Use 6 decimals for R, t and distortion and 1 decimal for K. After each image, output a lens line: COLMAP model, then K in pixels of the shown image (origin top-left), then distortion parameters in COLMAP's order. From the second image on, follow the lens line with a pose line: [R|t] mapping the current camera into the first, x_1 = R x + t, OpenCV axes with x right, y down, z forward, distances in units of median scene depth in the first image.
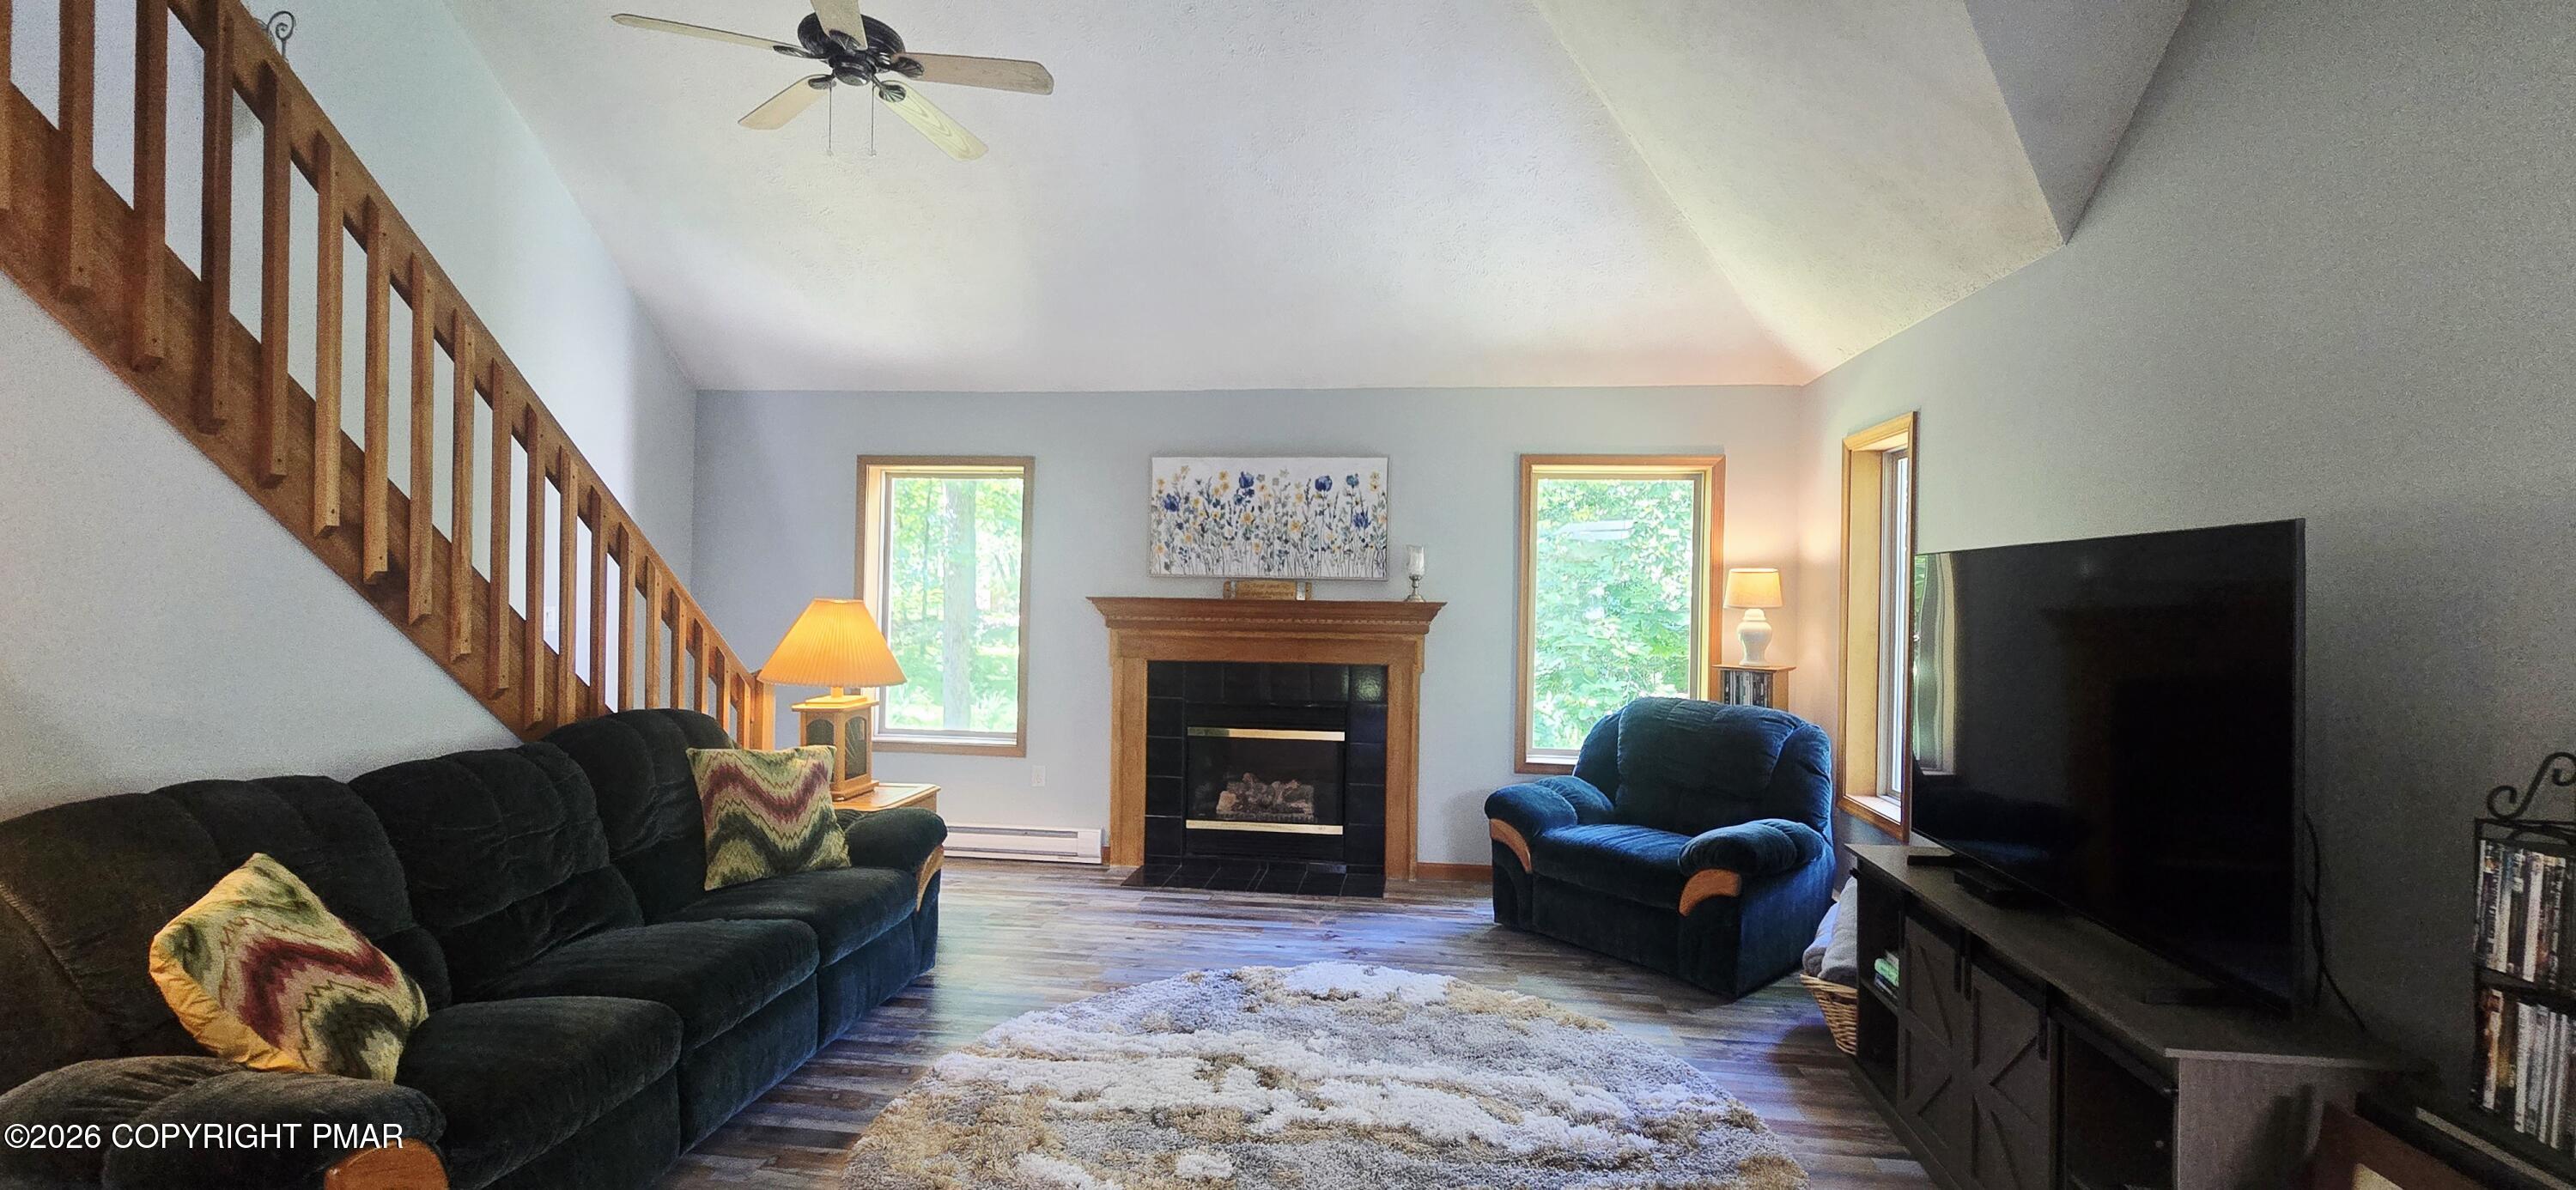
lens RADIAL K [[1052.9, 0, 1304.4], [0, 1052.9, 591.0], [0, 0, 1]] dist [-0.011489, 0.003651]
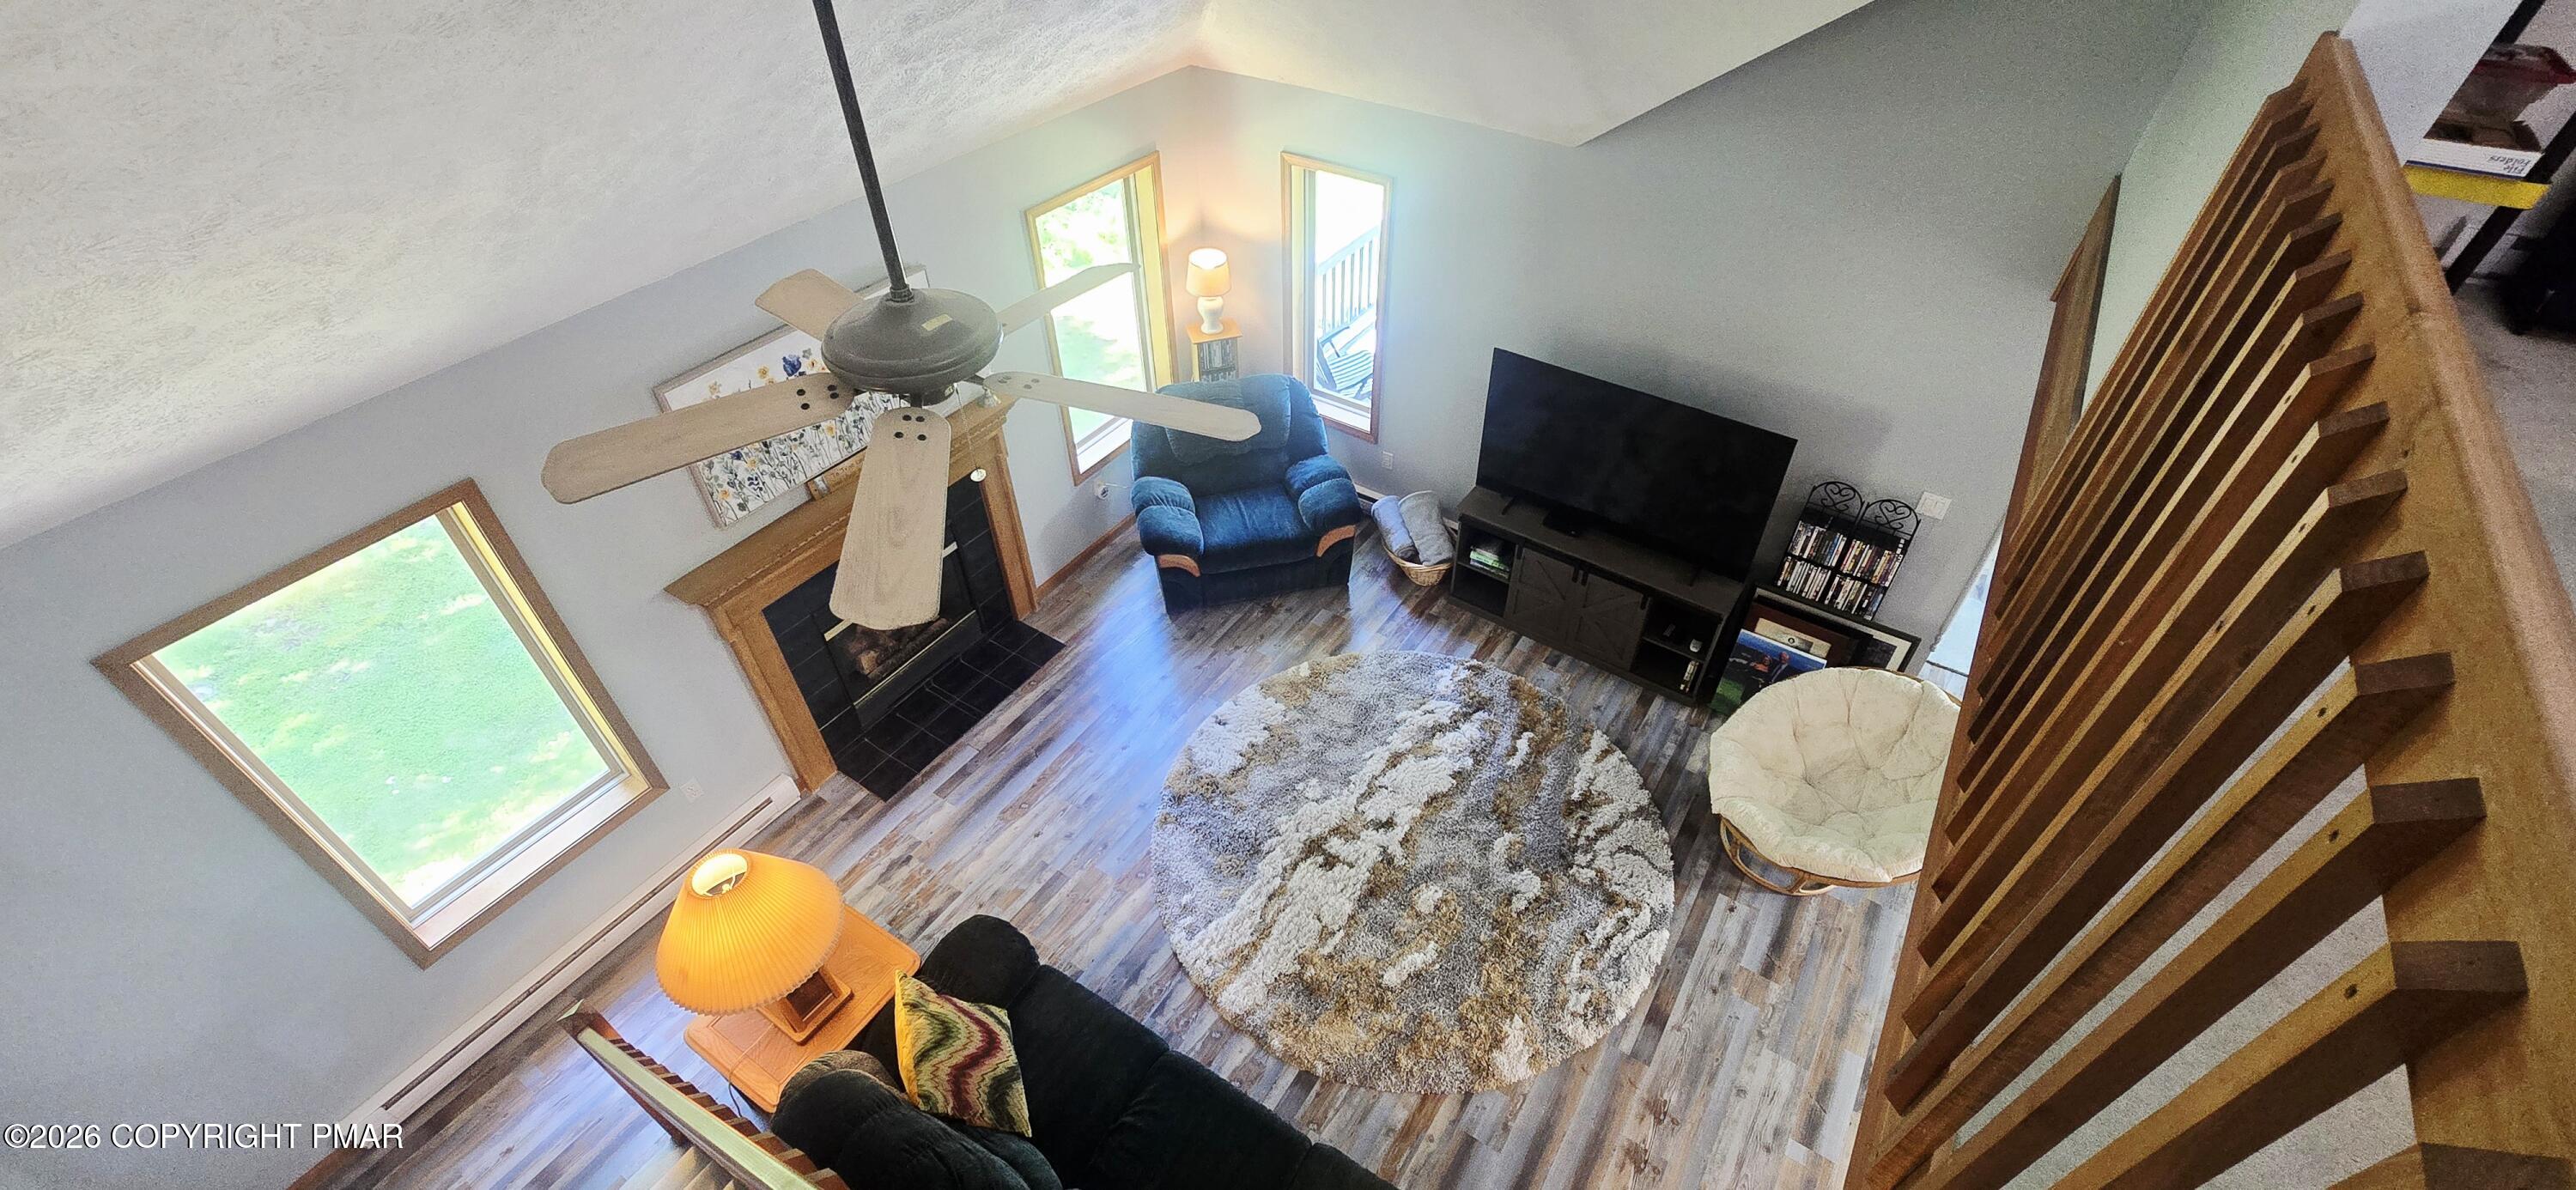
lens RADIAL K [[1052.9, 0, 1302.3], [0, 1052.9, 597.3], [0, 0, 1]] dist [-0.011489, 0.003651]
pose [[0.440311, -0.616244, 0.652970, -0.552822], [0.003471, 0.728426, 0.685116, -0.562338], [-0.897839, -0.299398, 0.322872, 0.400916]]
